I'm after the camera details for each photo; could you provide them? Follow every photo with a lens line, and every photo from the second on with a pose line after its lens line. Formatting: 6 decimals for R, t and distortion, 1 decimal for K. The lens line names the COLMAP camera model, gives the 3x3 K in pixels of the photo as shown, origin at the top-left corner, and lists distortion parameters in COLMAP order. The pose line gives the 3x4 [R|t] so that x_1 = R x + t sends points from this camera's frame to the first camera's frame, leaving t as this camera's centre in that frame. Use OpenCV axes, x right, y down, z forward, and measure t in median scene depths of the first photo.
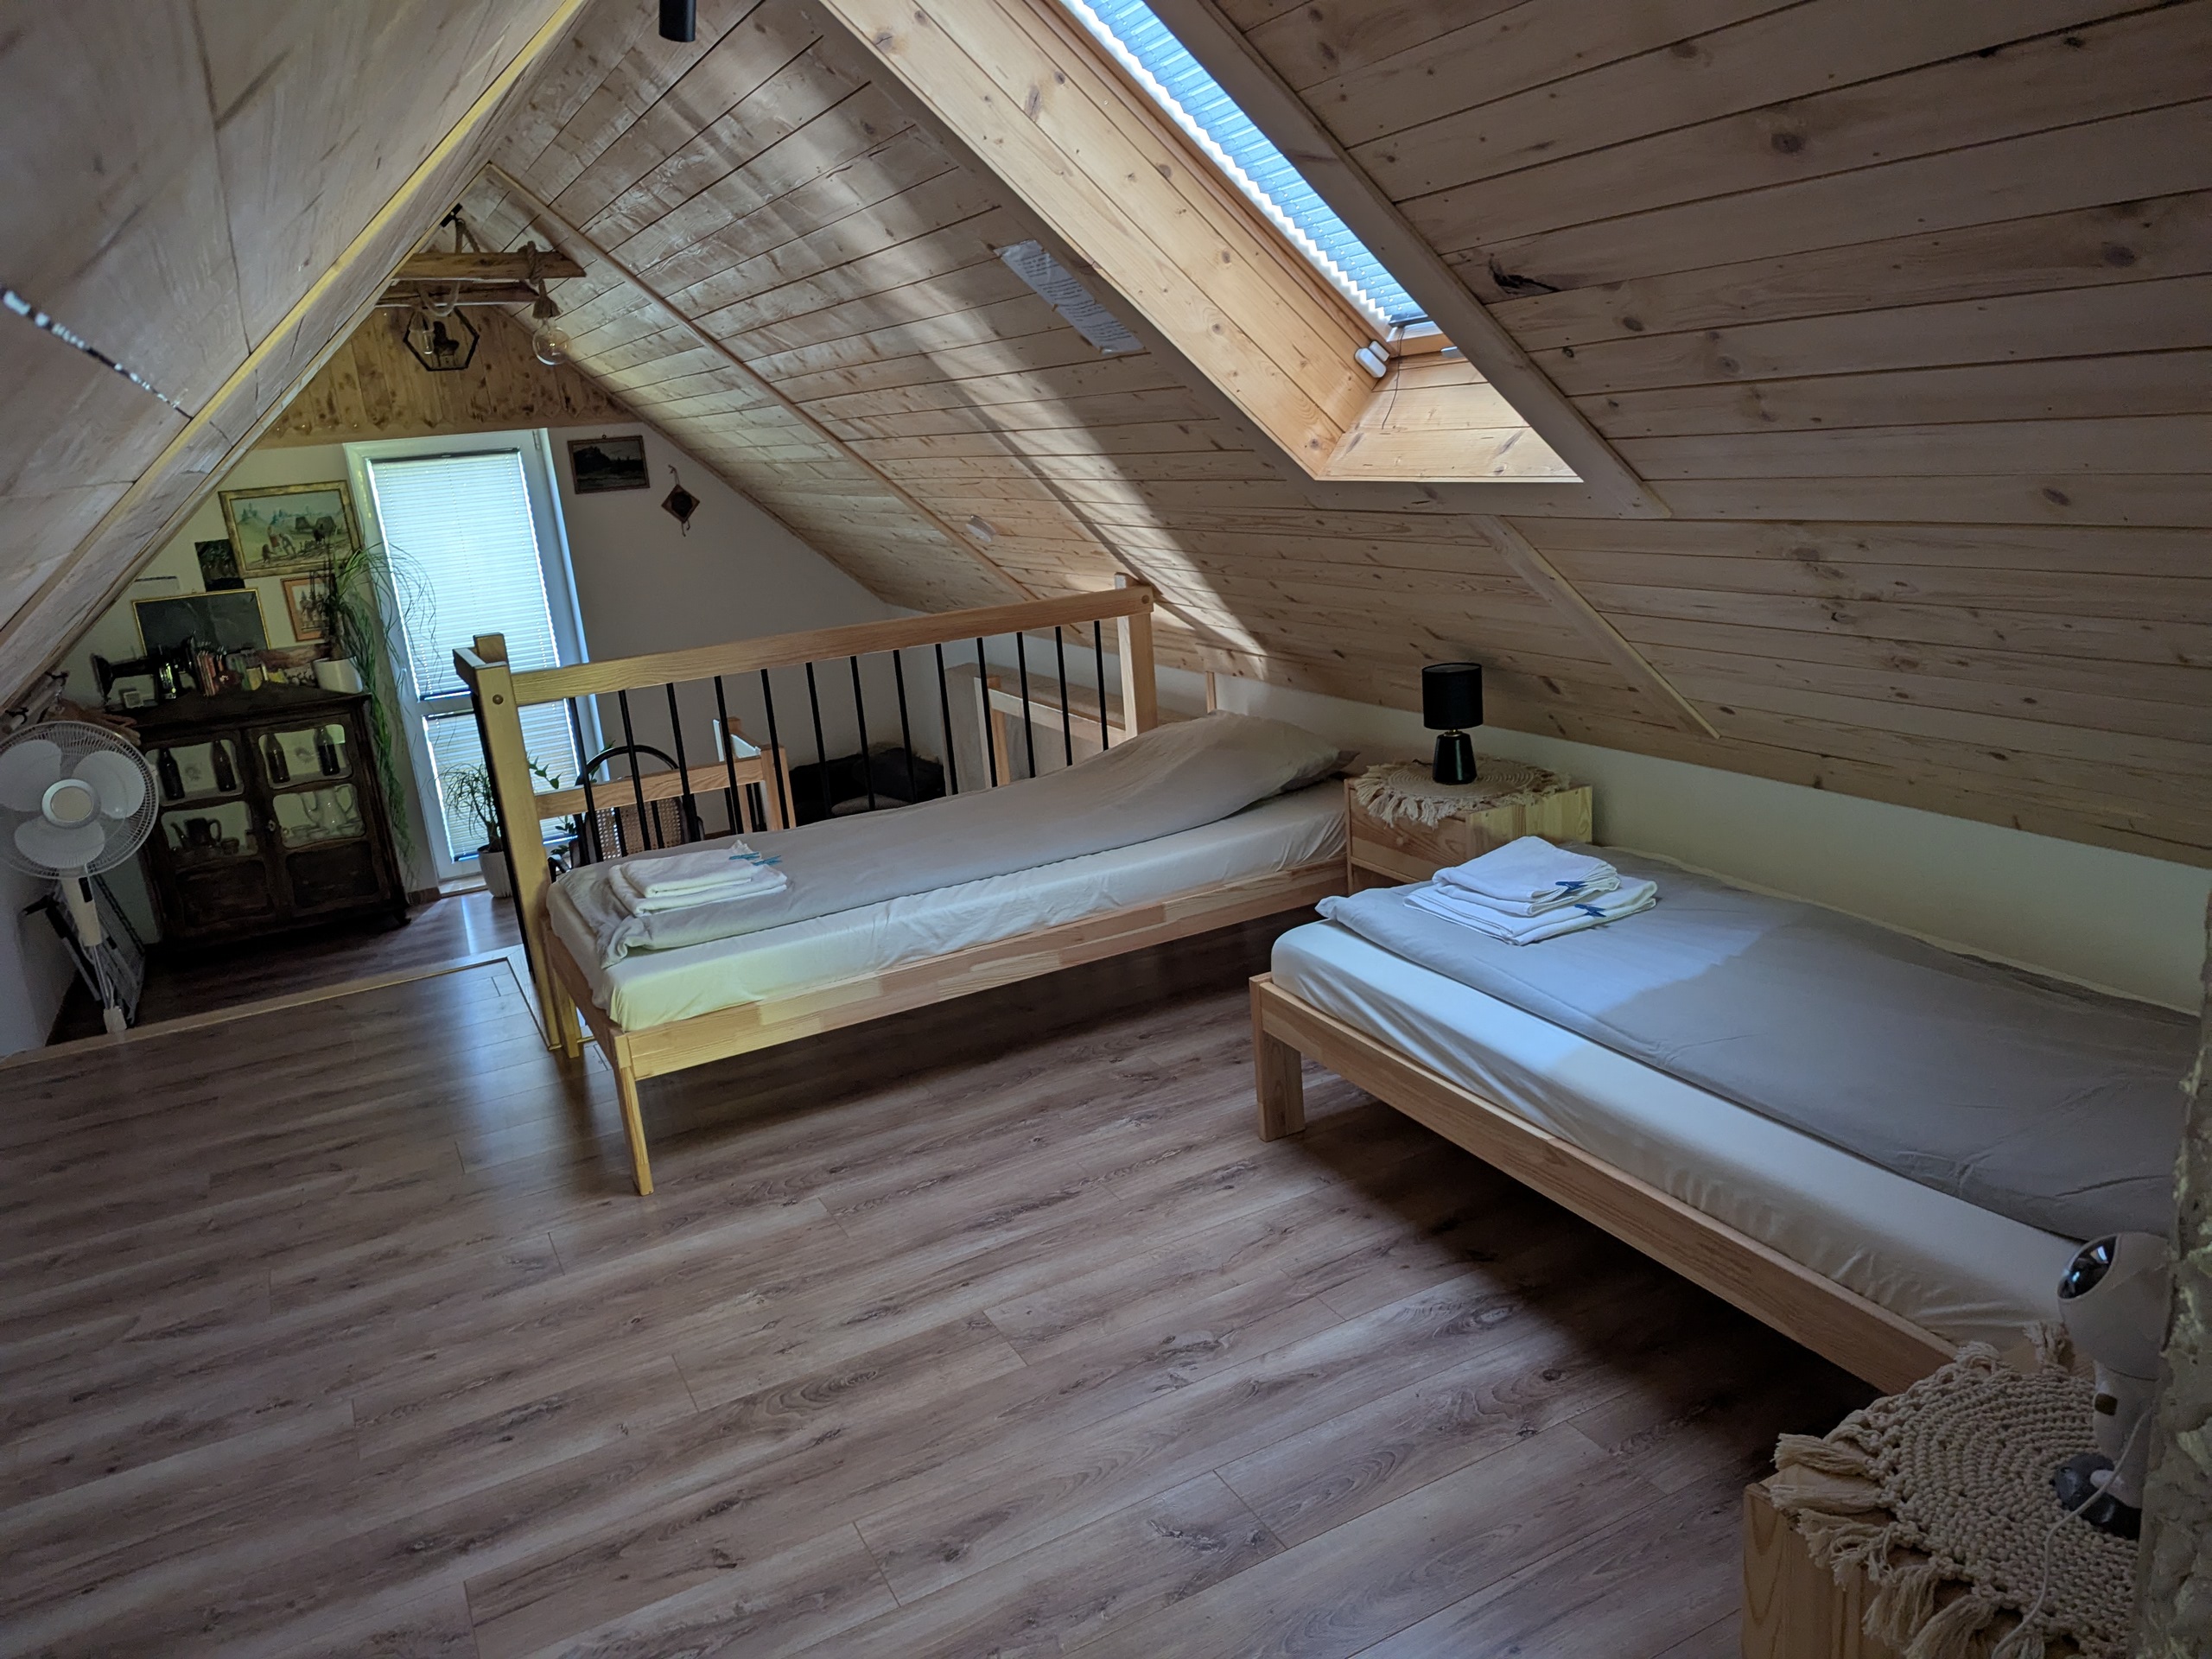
lens RADIAL K [[1566.6, 0, 1097.2], [0, 1566.6, 845.0], [0, 0, 1]] dist [0.040608, -0.019436]
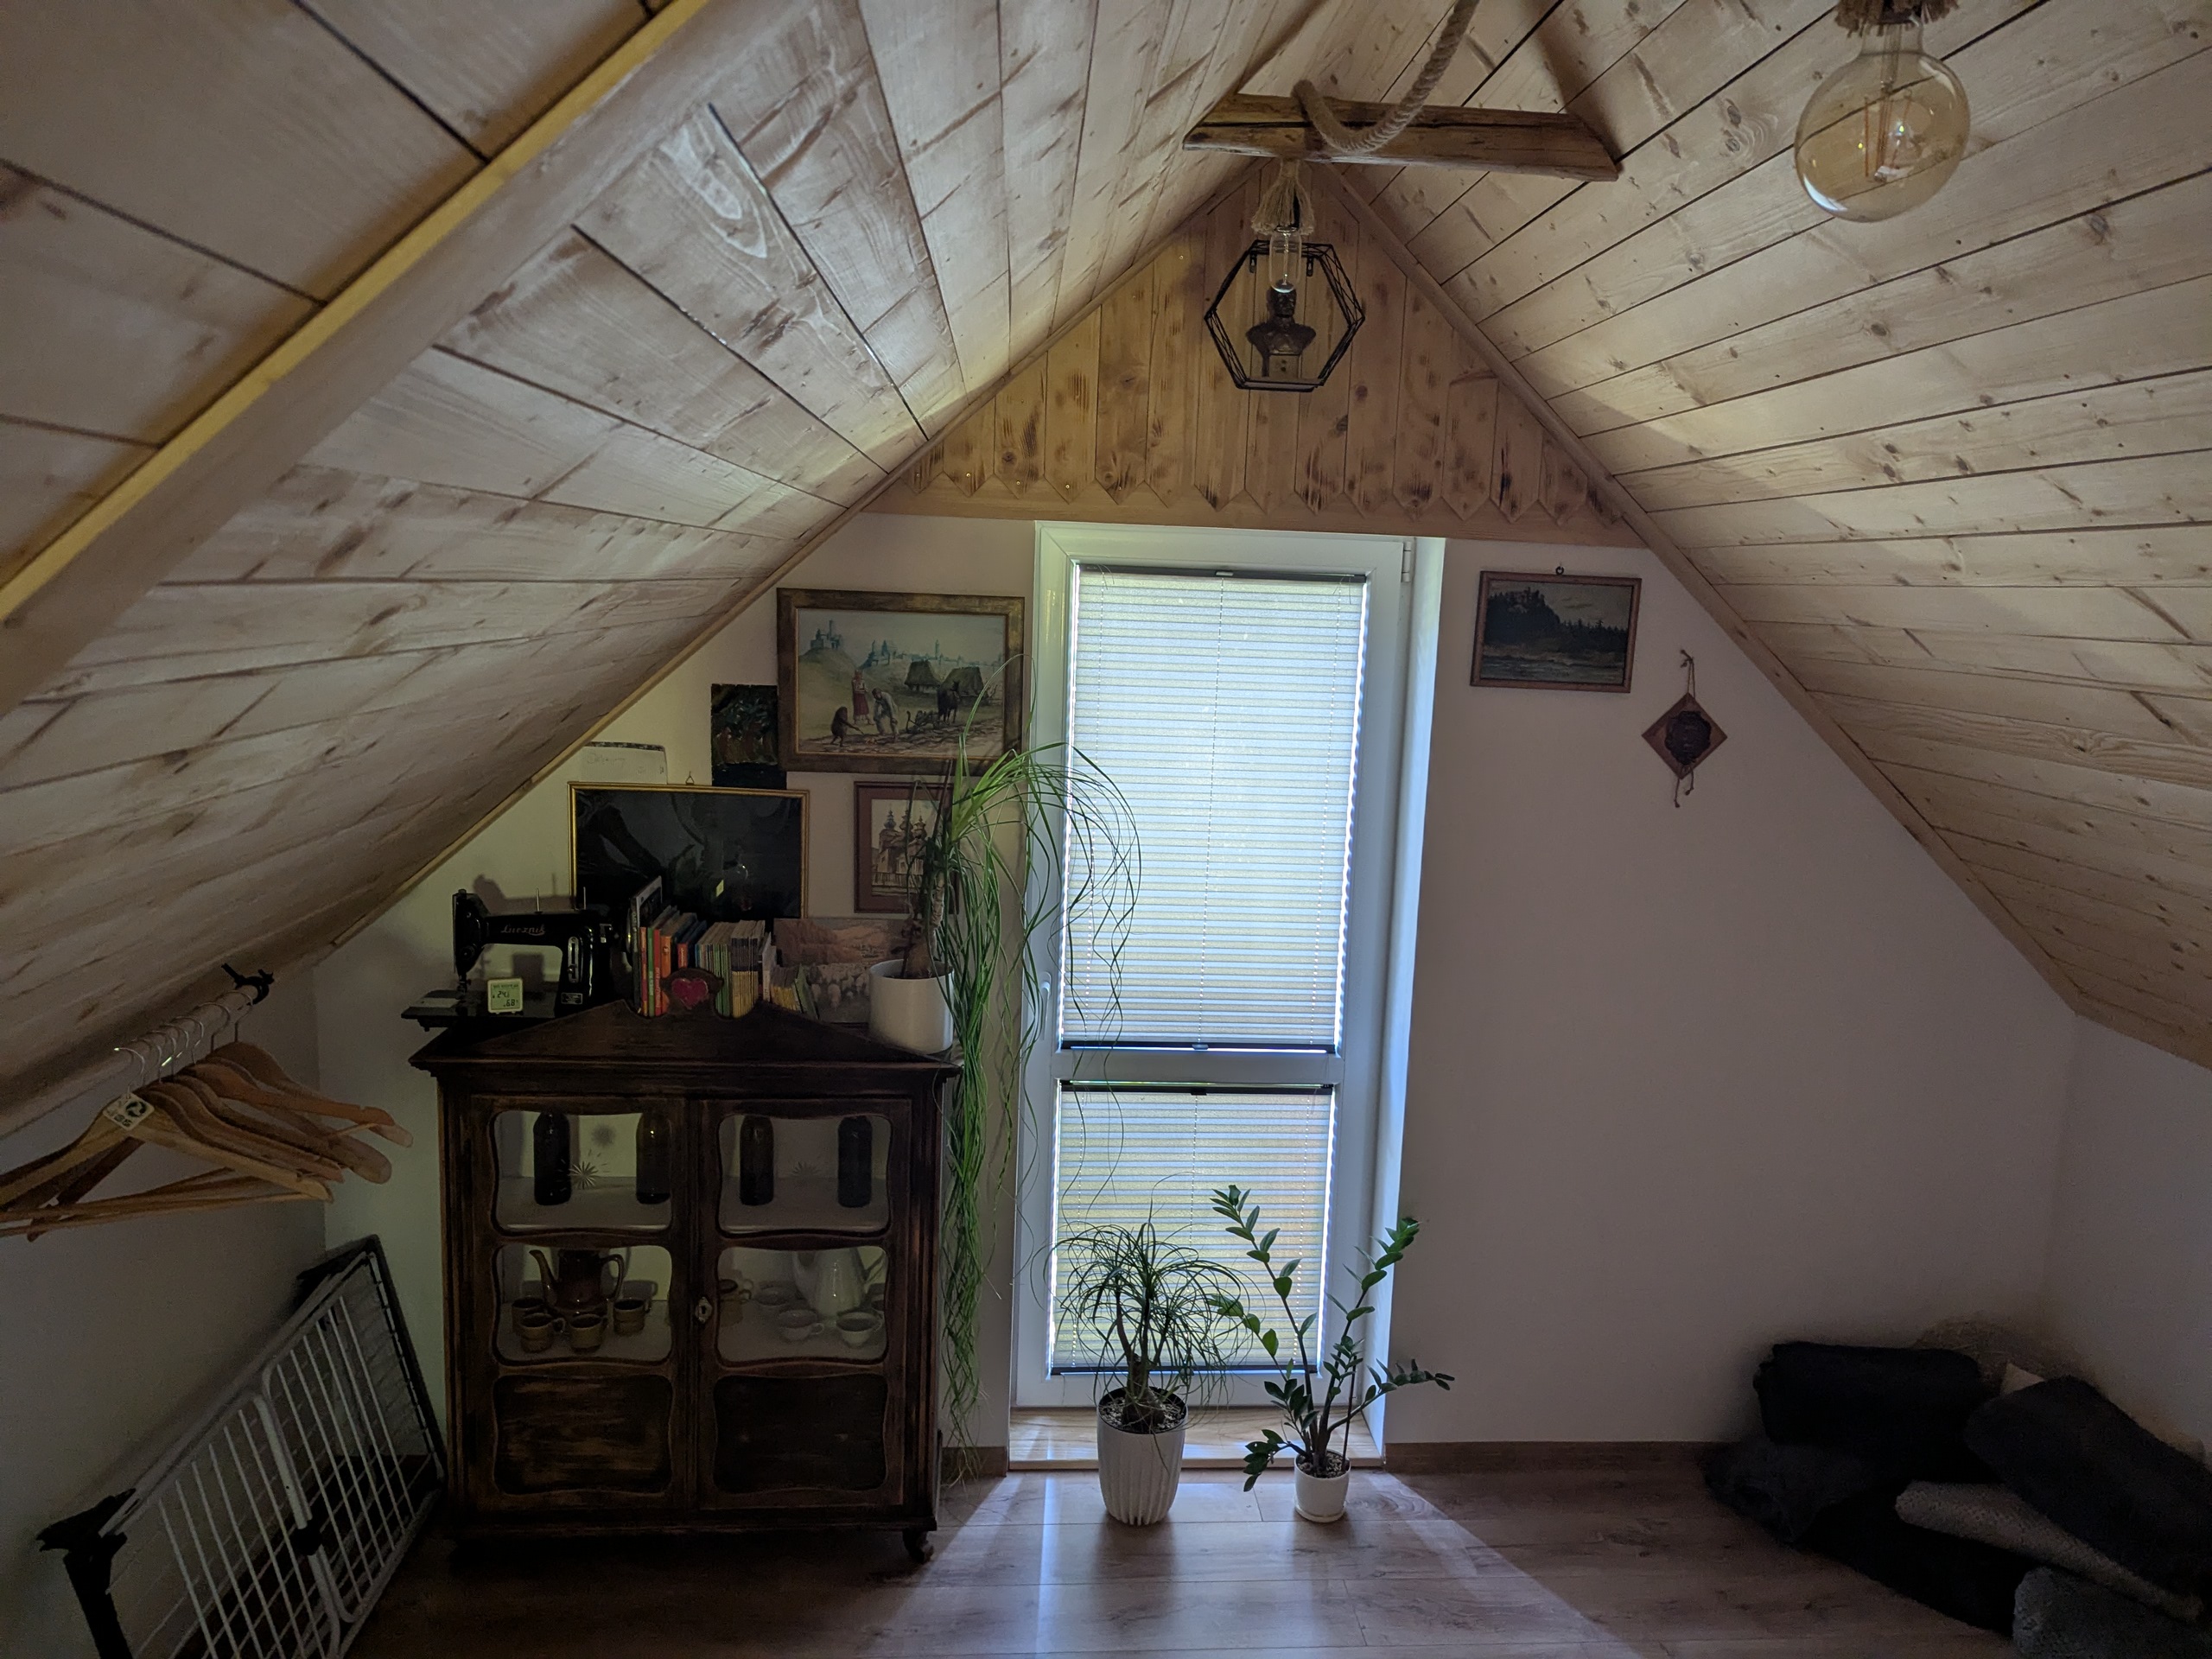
lens RADIAL K [[1566.6, 0, 1107.9], [0, 1566.6, 827.5], [0, 0, 1]] dist [0.040608, -0.019436]
pose [[0.911861, 0.177924, -0.369936, -0.267577], [-0.218923, 0.973111, -0.071601, -0.136039], [0.347249, 0.146278, 0.926294, 0.586974]]
